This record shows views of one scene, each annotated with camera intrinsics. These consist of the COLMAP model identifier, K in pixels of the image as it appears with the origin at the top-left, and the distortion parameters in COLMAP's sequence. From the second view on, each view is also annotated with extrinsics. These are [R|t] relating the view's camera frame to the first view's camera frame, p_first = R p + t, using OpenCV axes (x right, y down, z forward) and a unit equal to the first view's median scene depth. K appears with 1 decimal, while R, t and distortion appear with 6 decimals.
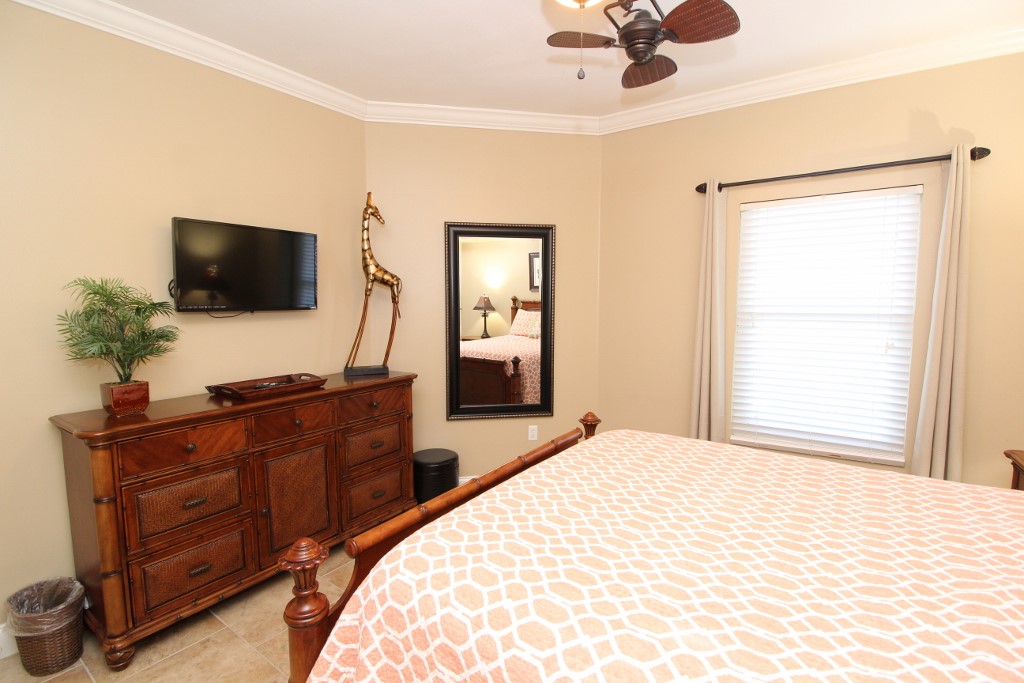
lens RADIAL K [[472.5, 0, 514.0], [0, 472.5, 336.4], [0, 0, 1]] dist [-0.011695, -0.006156]
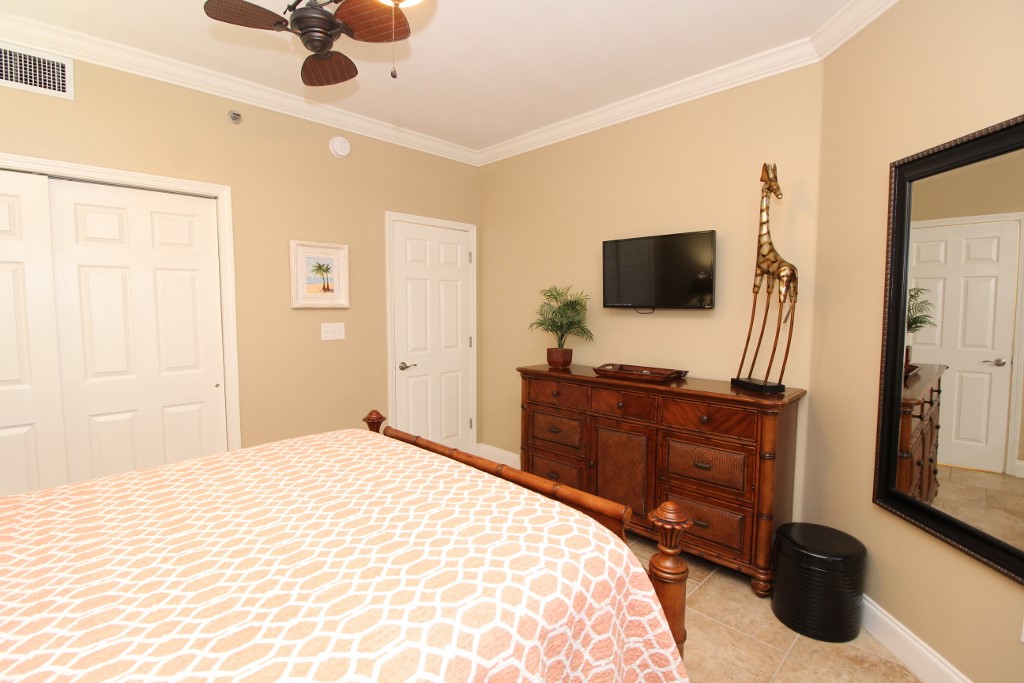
lens RADIAL K [[472.5, 0, 511.6], [0, 472.5, 344.5], [0, 0, 1]] dist [-0.011695, -0.006156]
pose [[-0.175723, 0.080435, -0.981148, 1.399504], [-0.083316, 0.991865, 0.096236, -0.100987], [0.980908, 0.098656, -0.167592, 1.788220]]
